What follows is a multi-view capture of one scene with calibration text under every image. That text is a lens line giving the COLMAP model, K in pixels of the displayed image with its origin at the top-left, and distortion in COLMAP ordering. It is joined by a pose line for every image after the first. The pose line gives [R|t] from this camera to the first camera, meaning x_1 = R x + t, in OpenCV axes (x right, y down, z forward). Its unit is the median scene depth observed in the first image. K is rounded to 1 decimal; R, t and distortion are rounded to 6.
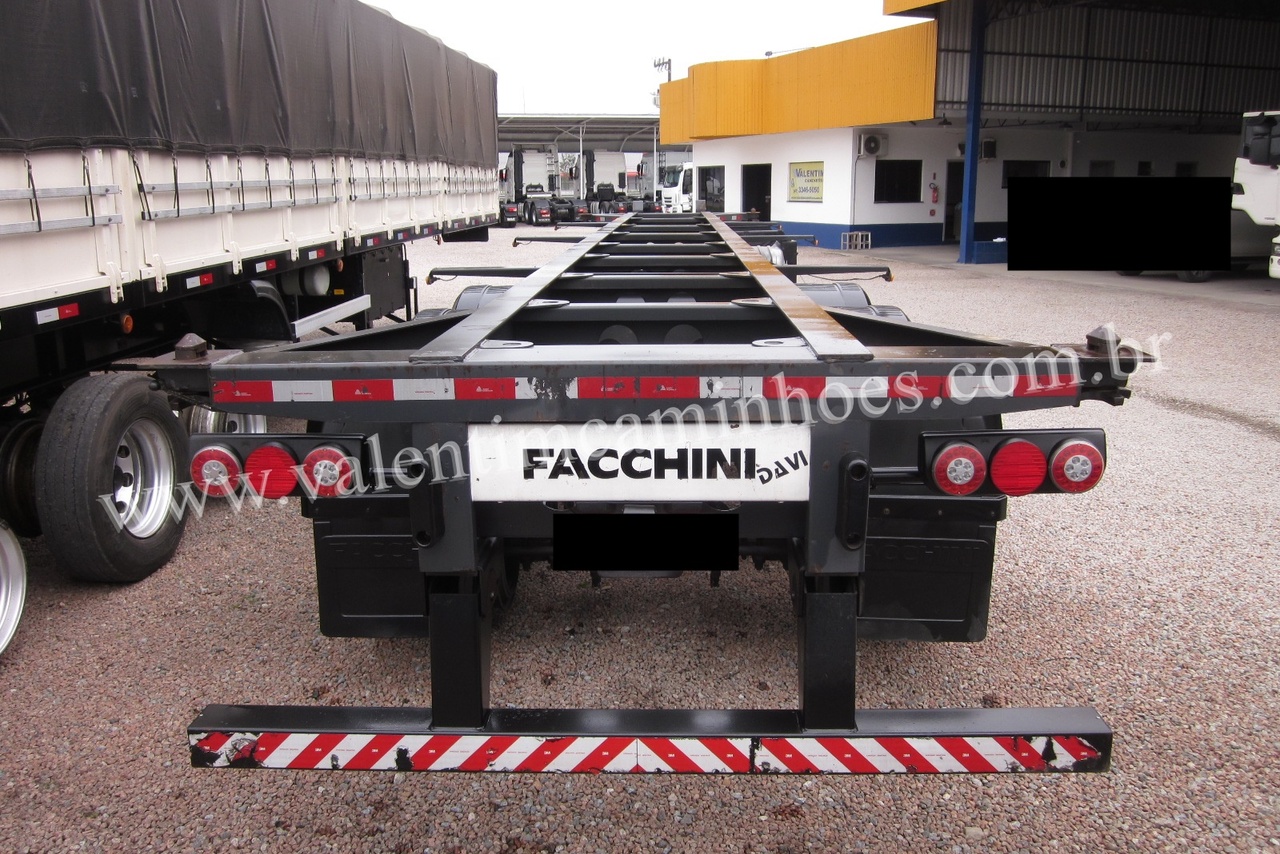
lens RADIAL K [[1065.6, 0, 642.4], [0, 1065.6, 425.7], [0, 0, 1]] dist [-0.043867, 0.018388]
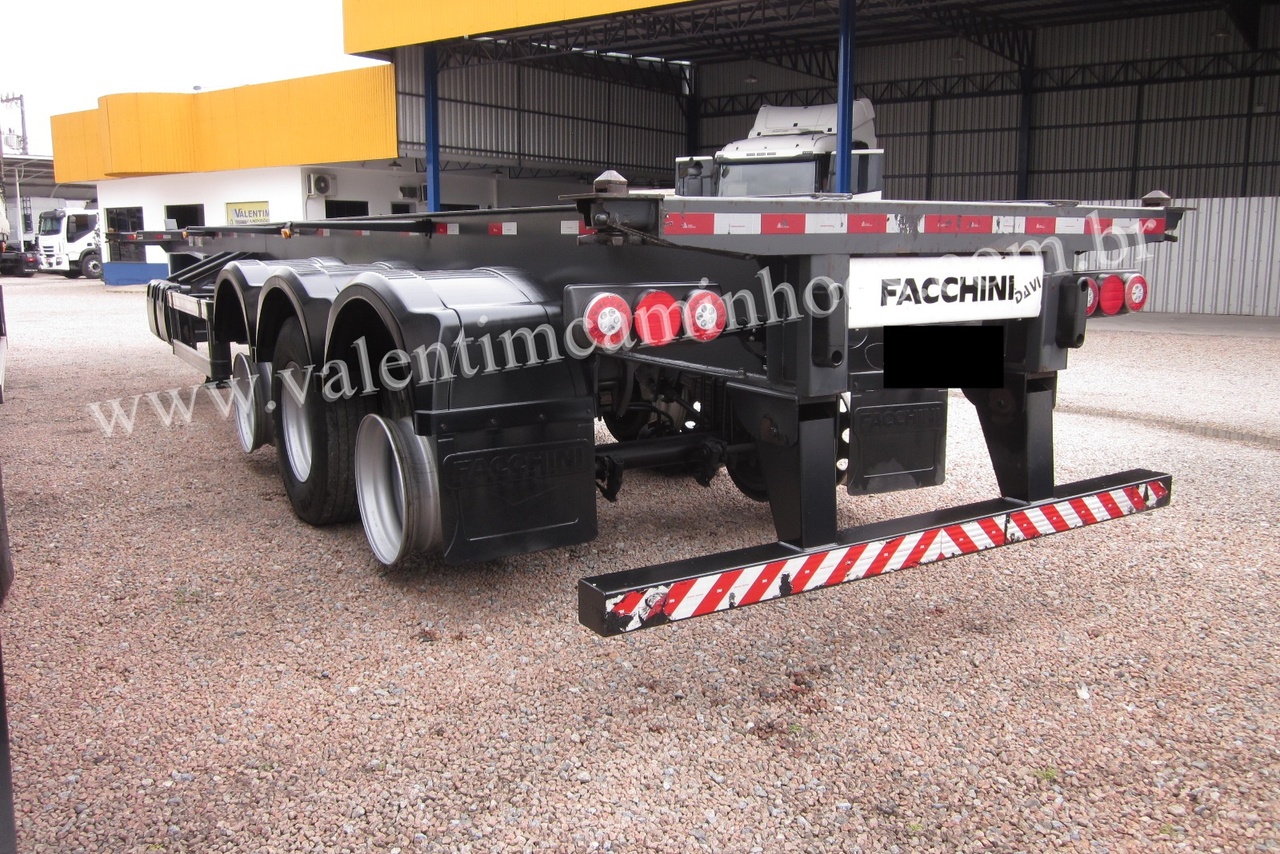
lens RADIAL K [[1065.6, 0, 649.5], [0, 1065.6, 424.2], [0, 0, 1]] dist [-0.043867, 0.018388]
pose [[0.829656, -0.087825, 0.551324, -0.912165], [0.119366, 0.992617, -0.021505, 0.162358], [-0.545365, 0.083651, 0.834014, 0.173261]]
